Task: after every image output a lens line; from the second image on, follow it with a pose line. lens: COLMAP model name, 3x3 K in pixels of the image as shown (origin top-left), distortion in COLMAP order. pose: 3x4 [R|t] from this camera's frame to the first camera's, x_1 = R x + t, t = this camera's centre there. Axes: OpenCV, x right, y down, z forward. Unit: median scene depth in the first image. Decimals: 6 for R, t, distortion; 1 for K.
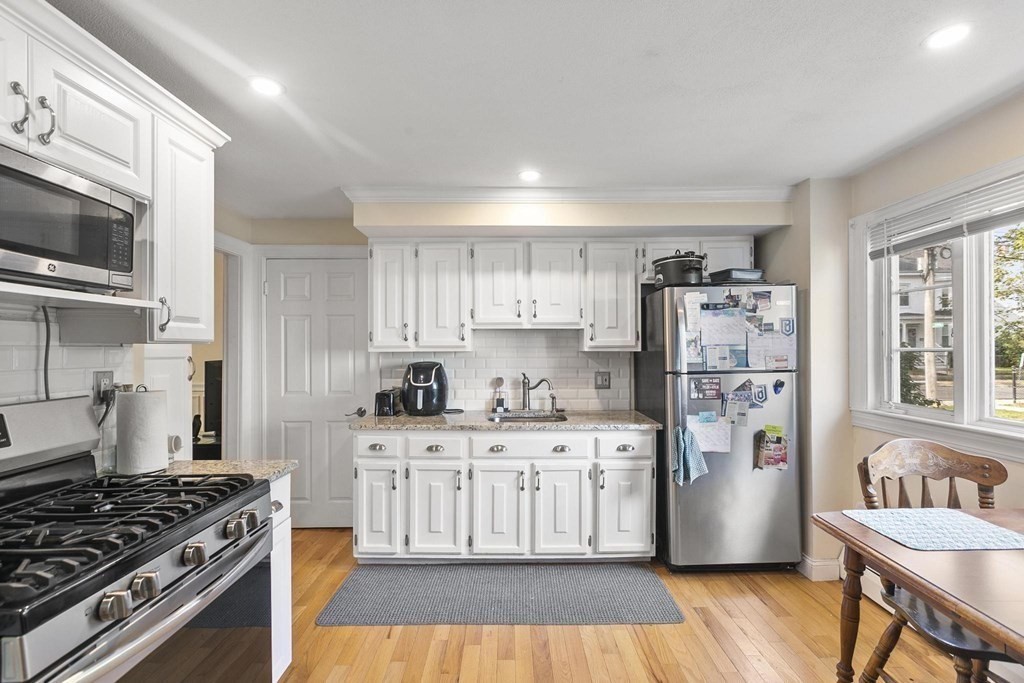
lens RADIAL K [[465.6, 0, 513.3], [0, 465.6, 348.6], [0, 0, 1]] dist [0.001292, -0.000365]
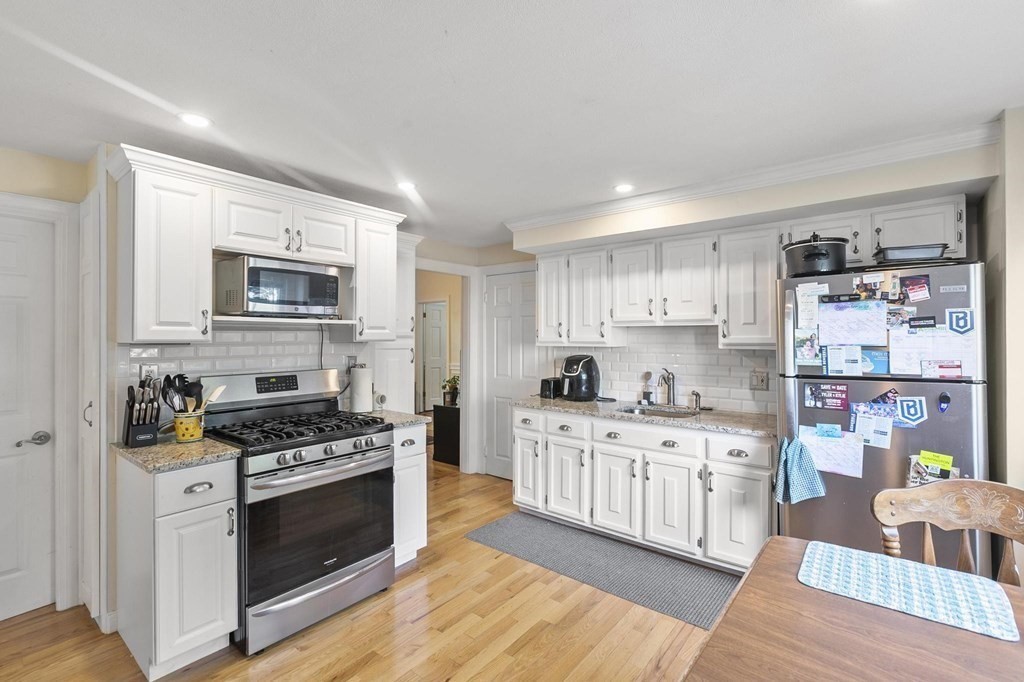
lens RADIAL K [[465.6, 0, 496.1], [0, 465.6, 336.7], [0, 0, 1]] dist [0.001292, -0.000365]
pose [[0.763225, 0.001836, -0.646130, 0.471028], [-0.003941, 0.999991, -0.001815, -0.017245], [0.646121, 0.003932, 0.763225, -0.028392]]
